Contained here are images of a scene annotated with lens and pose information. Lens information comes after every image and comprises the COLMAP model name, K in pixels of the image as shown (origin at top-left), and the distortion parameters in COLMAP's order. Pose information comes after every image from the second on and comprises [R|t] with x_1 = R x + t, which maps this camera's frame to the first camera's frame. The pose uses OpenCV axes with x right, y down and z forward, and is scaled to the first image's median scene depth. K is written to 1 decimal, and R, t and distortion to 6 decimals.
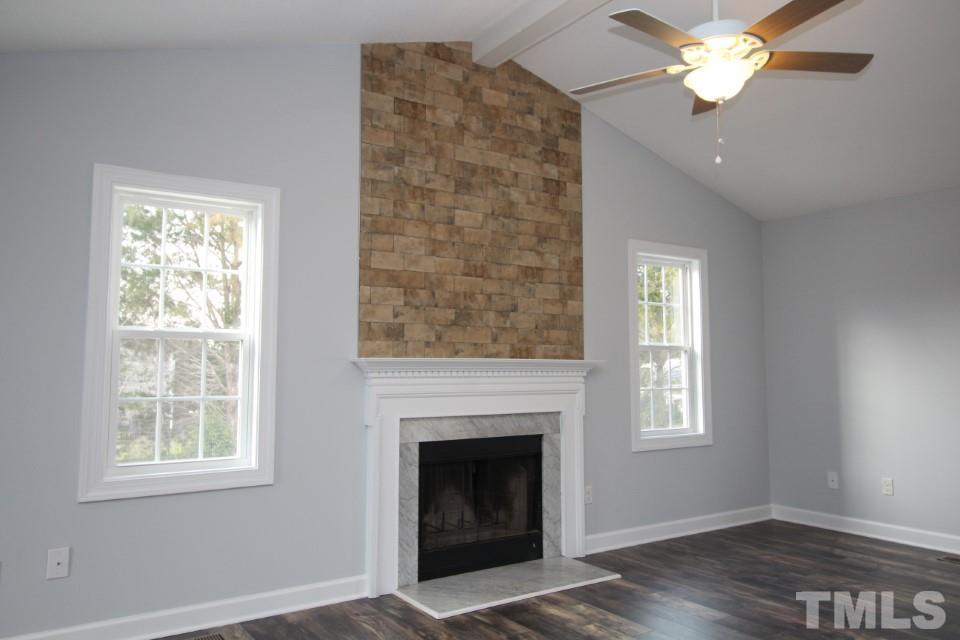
lens RADIAL K [[716.4, 0, 480.8], [0, 716.4, 315.1], [0, 0, 1]] dist [0.016738, -0.014538]
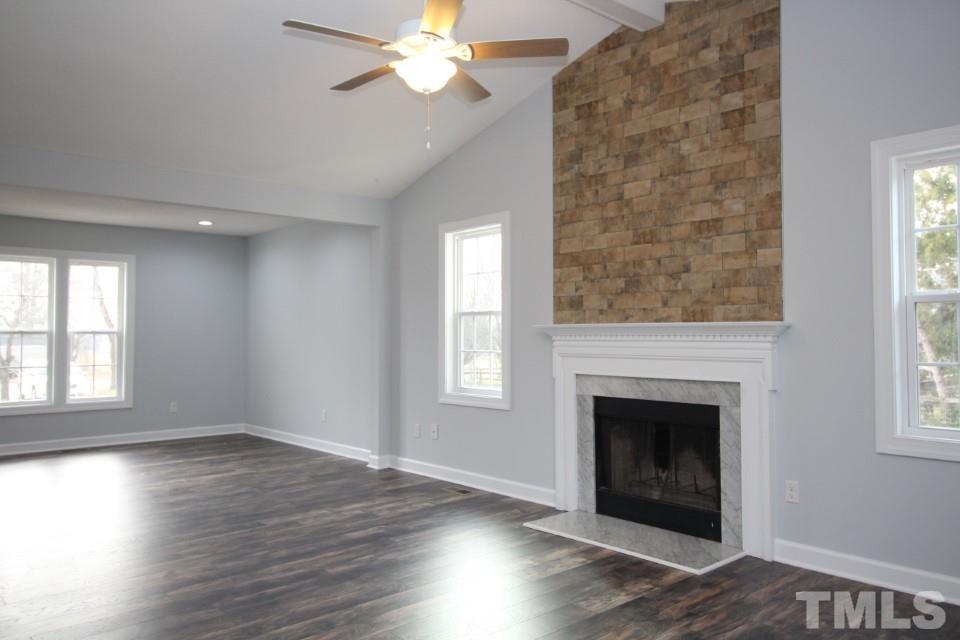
lens RADIAL K [[716.4, 0, 478.6], [0, 716.4, 313.0], [0, 0, 1]] dist [0.016738, -0.014538]
pose [[0.128046, -0.027799, -0.991379, 0.960606], [0.079780, 0.996656, -0.017642, 0.043984], [0.988554, -0.076833, 0.129836, 0.611655]]
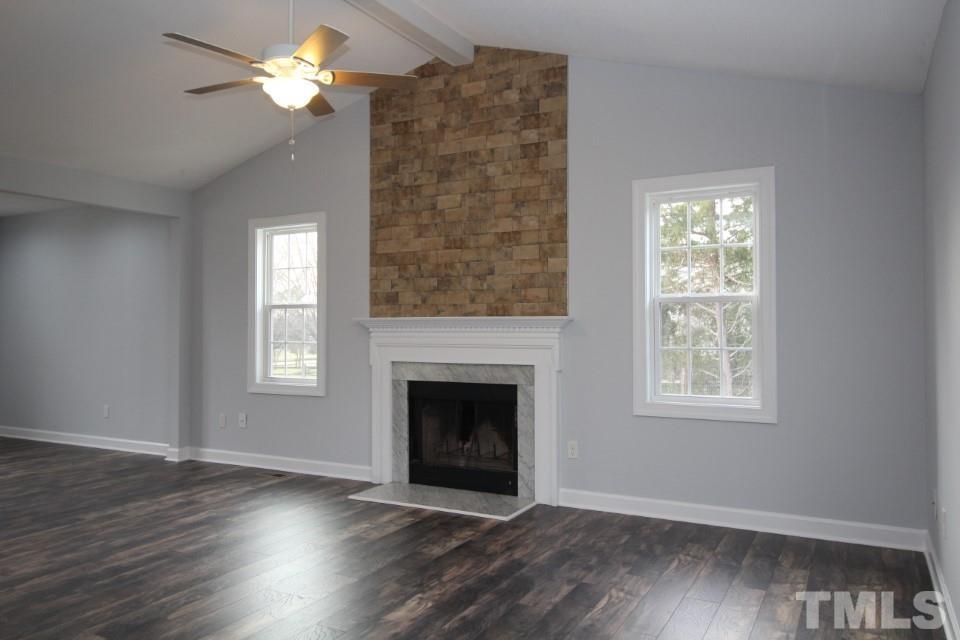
lens RADIAL K [[716.4, 0, 478.5], [0, 716.4, 313.5], [0, 0, 1]] dist [0.016738, -0.014538]
pose [[0.460662, -0.014279, -0.887461, 1.054394], [0.070377, 0.997310, 0.020485, 0.032260], [0.884781, -0.071894, 0.460427, 0.465126]]
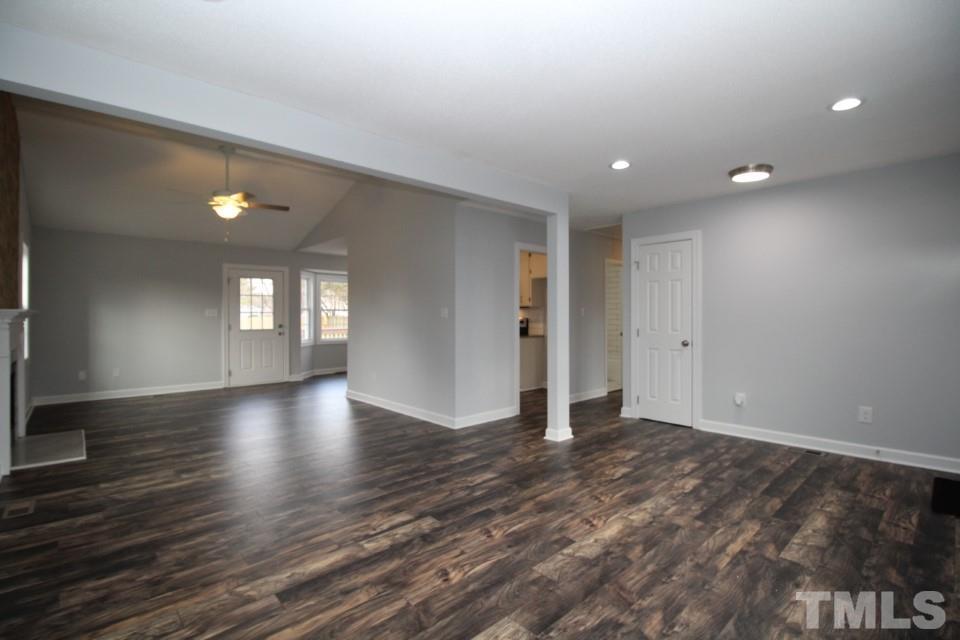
lens RADIAL K [[444.8, 0, 477.9], [0, 444.8, 313.3], [0, 0, 1]] dist [-0.004266, -0.008615]
pose [[-0.144412, 0.007543, 0.989489, -0.989592], [-0.072694, 0.997188, -0.018211, 0.013942], [-0.986844, -0.074560, -0.143458, 0.182903]]
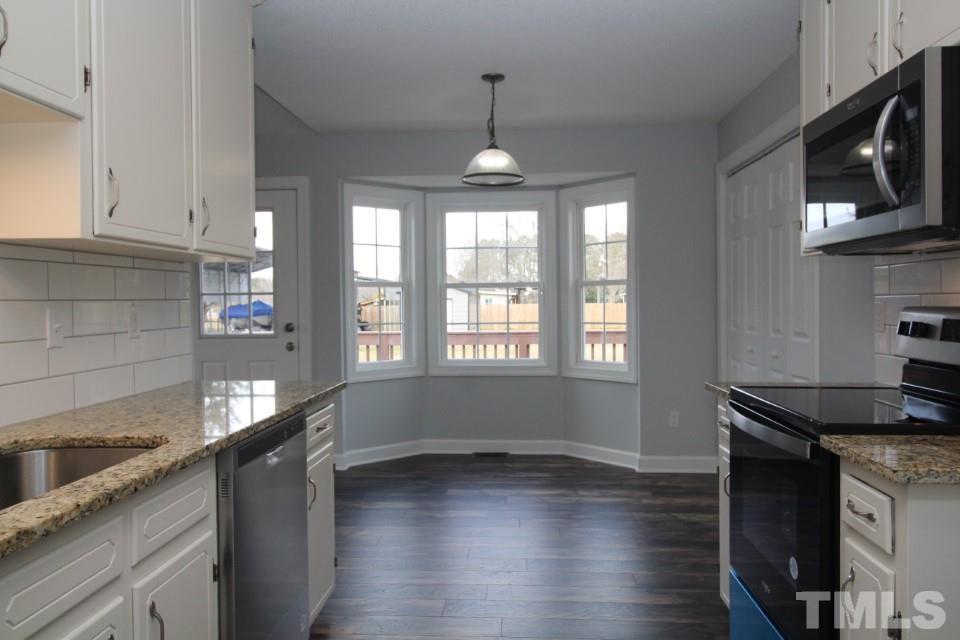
lens RADIAL K [[716.4, 0, 476.7], [0, 716.4, 317.3], [0, 0, 1]] dist [0.016738, -0.014538]
pose [[0.618340, -0.021150, 0.785626, 0.217511], [-0.050762, 0.996476, 0.066779, -0.017869], [-0.784269, -0.081172, 0.615088, -0.232419]]
